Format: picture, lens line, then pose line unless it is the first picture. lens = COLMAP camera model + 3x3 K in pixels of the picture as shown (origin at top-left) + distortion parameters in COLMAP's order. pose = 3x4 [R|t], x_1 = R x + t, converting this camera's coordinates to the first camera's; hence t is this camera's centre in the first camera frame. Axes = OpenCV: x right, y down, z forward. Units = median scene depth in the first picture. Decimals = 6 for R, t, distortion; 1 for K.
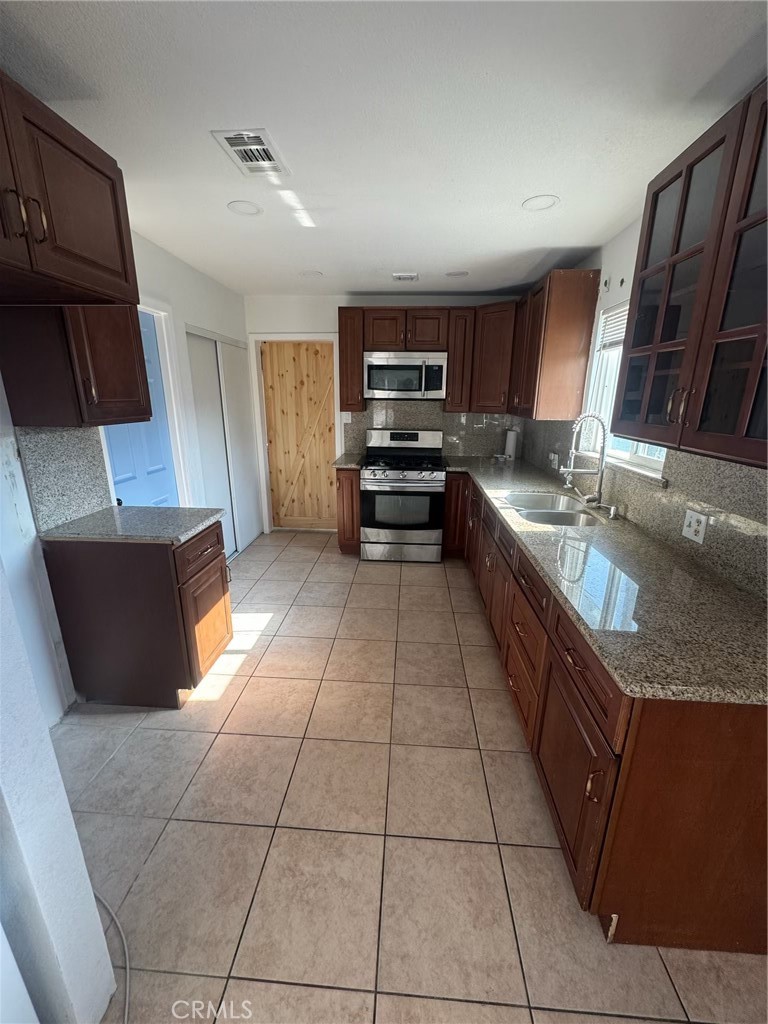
lens RADIAL K [[409.4, 0, 384.0], [0, 409.4, 512.0], [0, 0, 1]] dist [-0.001746, 0.000137]
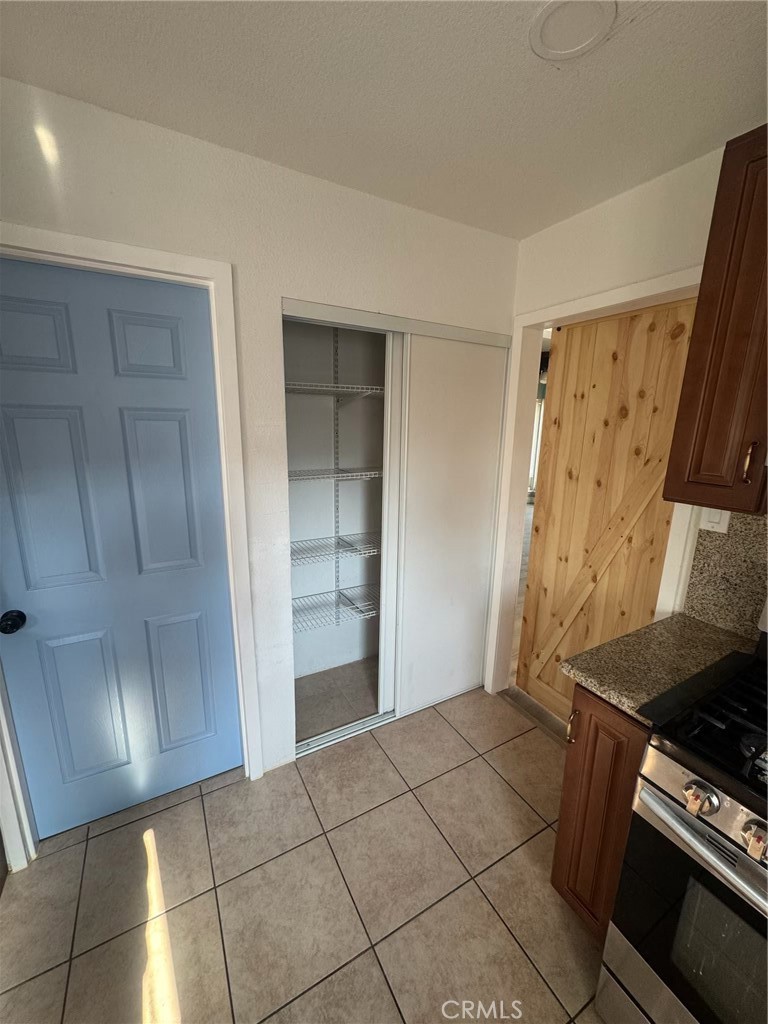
lens RADIAL K [[409.4, 0, 384.0], [0, 409.4, 512.0], [0, 0, 1]] dist [-0.001746, 0.000137]
pose [[0.517711, 0.191659, -0.833811, 0.039168], [-0.254548, 0.964956, 0.063756, -0.189519], [0.816811, 0.179237, 0.548355, 0.615945]]
